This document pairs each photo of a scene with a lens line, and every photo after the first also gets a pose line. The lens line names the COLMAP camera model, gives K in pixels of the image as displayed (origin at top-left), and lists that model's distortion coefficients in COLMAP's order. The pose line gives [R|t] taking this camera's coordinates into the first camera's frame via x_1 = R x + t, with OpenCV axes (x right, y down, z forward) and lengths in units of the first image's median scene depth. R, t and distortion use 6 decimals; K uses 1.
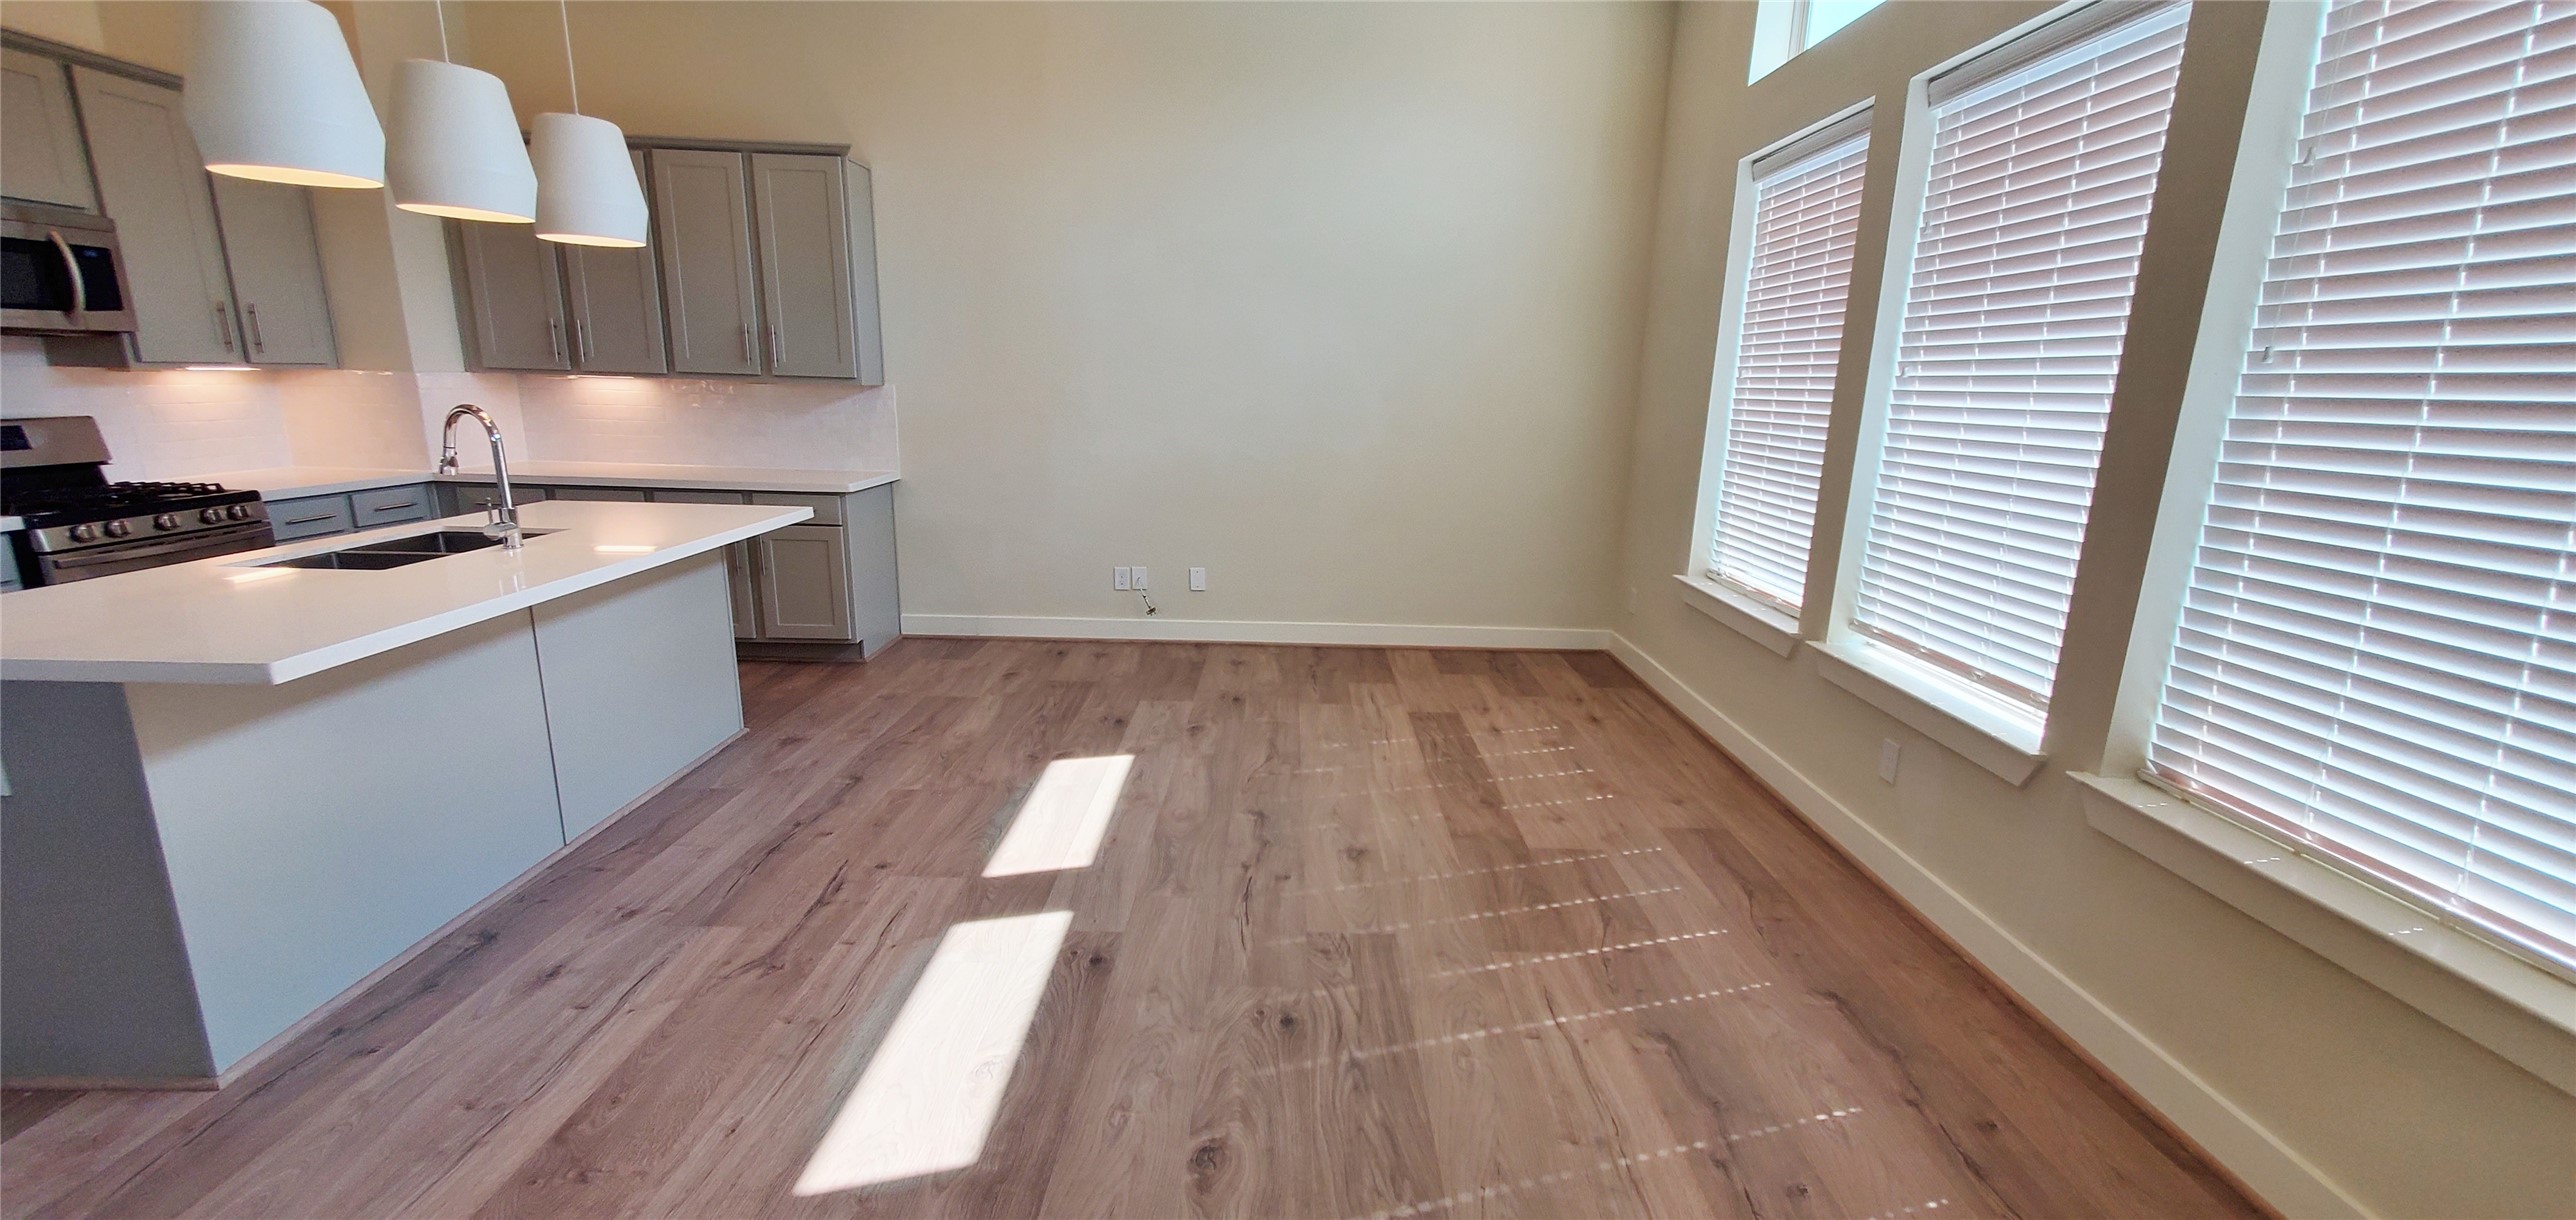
lens RADIAL K [[1018.1, 0, 1307.8], [0, 1018.1, 622.0], [0, 0, 1]] dist [-0.000970, -0.000552]
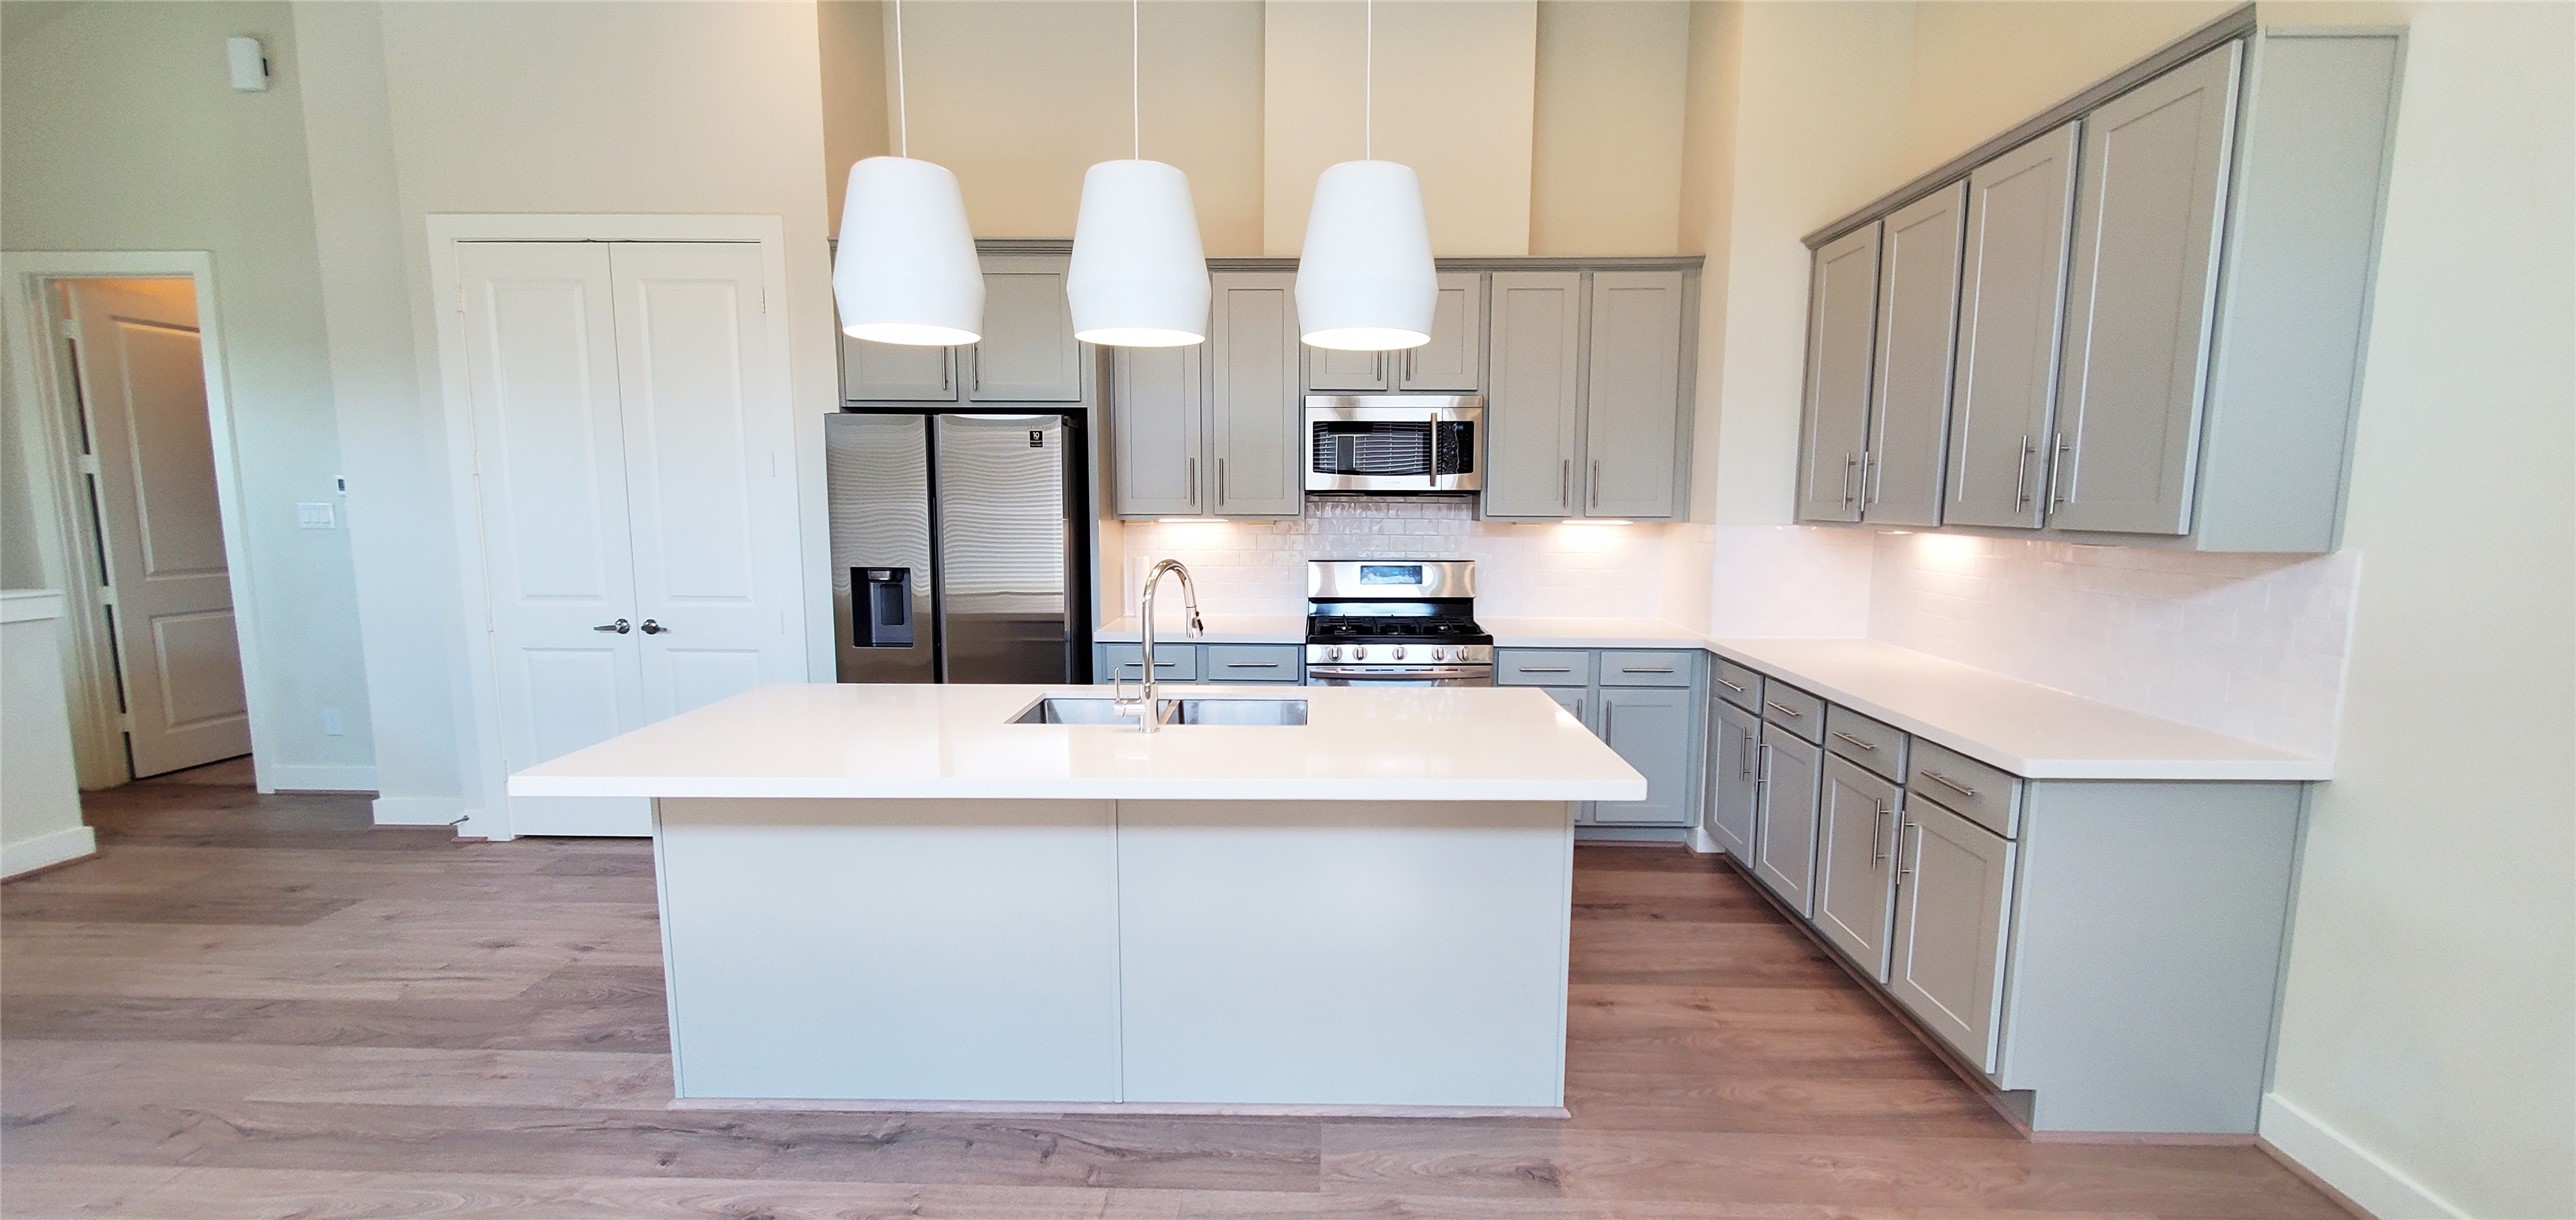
lens RADIAL K [[1018.1, 0, 1296.5], [0, 1018.1, 624.8], [0, 0, 1]] dist [-0.000970, -0.000552]
pose [[-0.044913, 0.094822, -0.994481, 0.024523], [-0.235882, 0.966330, 0.102791, -0.262938], [0.970743, 0.239196, -0.021034, 1.080818]]
